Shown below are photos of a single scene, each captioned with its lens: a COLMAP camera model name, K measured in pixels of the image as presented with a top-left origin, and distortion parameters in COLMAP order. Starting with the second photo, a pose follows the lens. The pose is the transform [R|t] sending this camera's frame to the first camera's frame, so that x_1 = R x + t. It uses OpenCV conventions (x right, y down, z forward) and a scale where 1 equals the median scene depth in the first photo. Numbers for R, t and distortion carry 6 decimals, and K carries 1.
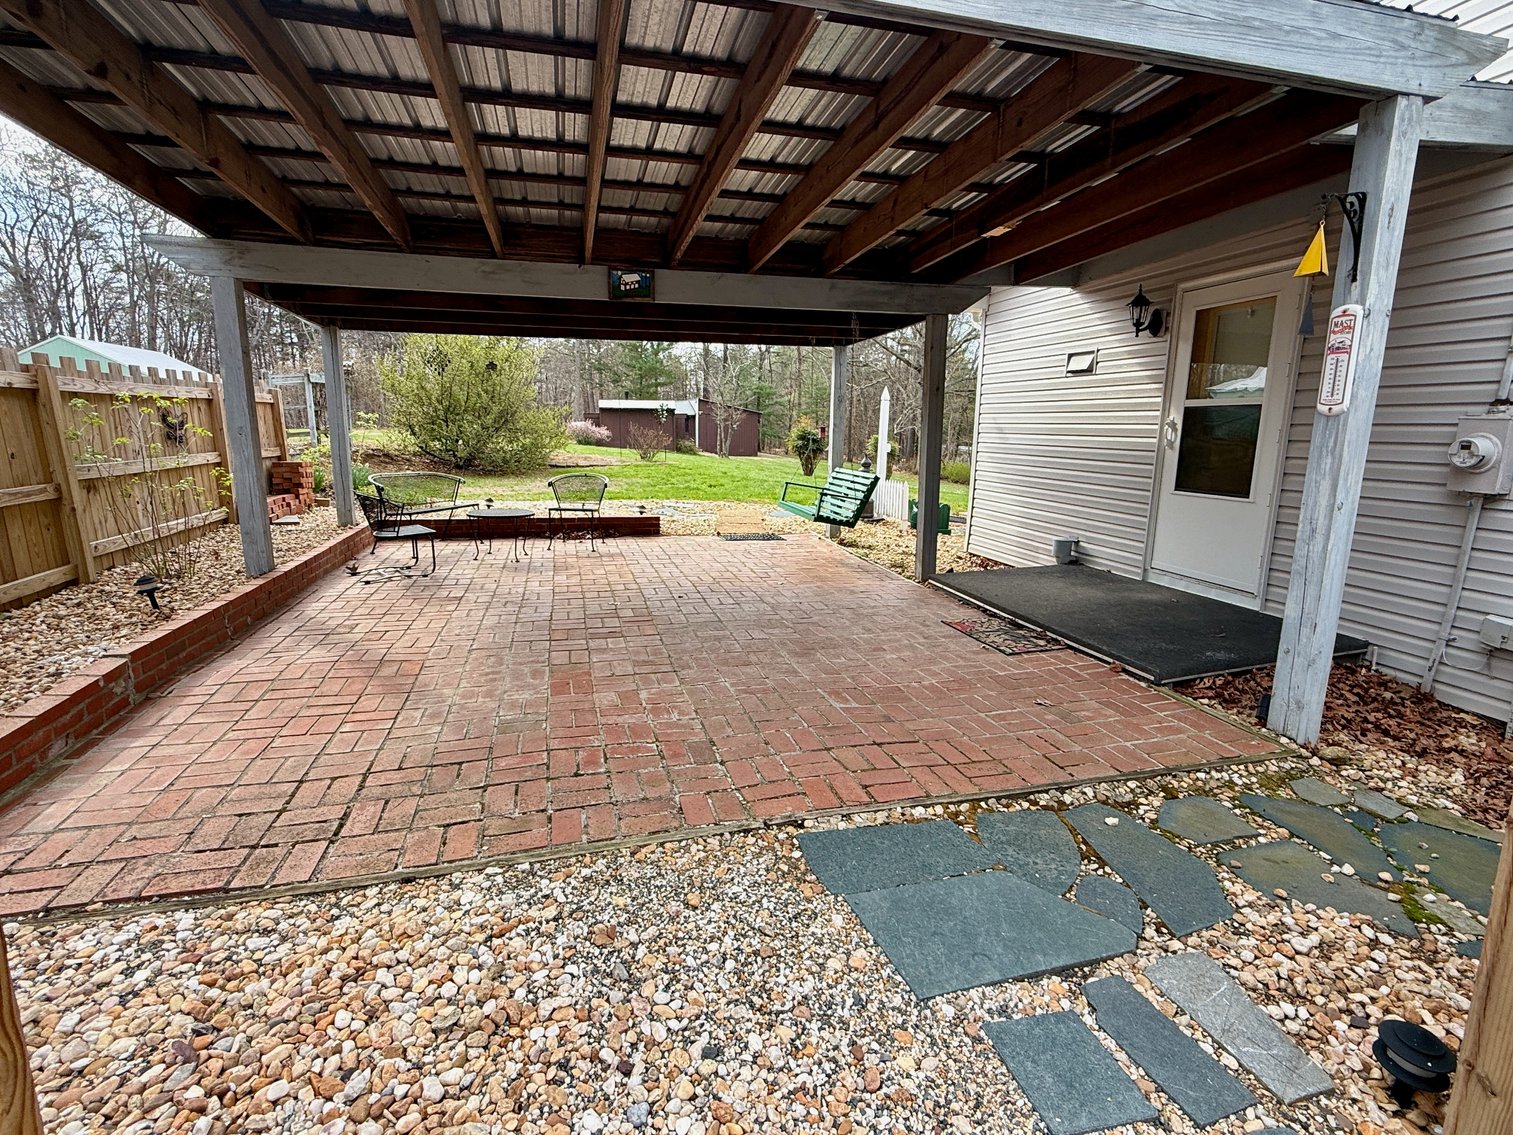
lens RADIAL K [[725.1, 0, 756.5], [0, 725.1, 567.5], [0, 0, 1]] dist [0.001136, 0.000367]
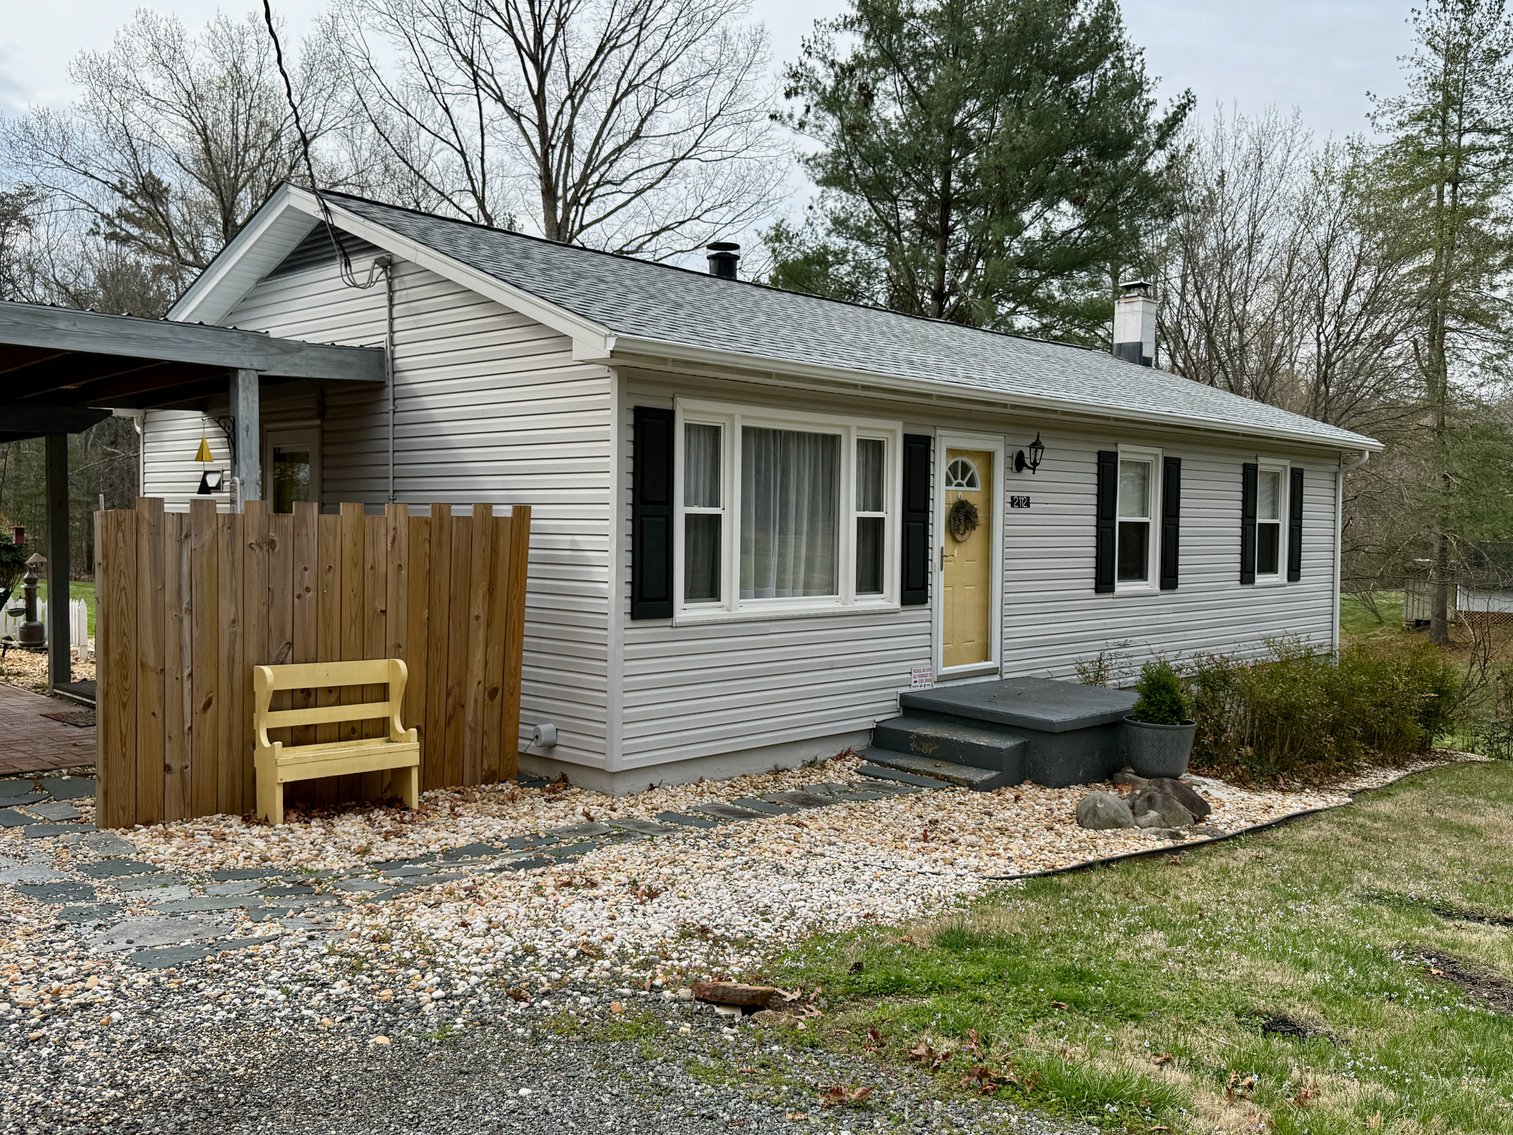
lens RADIAL K [[1336.1, 0, 756.5], [0, 1336.1, 567.5], [0, 0, 1]] dist [0.015077, 0.006884]
pose [[0.851041, -0.010032, 0.525003, 0.213162], [0.092363, 0.987089, -0.130861, 0.392364], [-0.516912, 0.159859, 0.840980, -2.361220]]
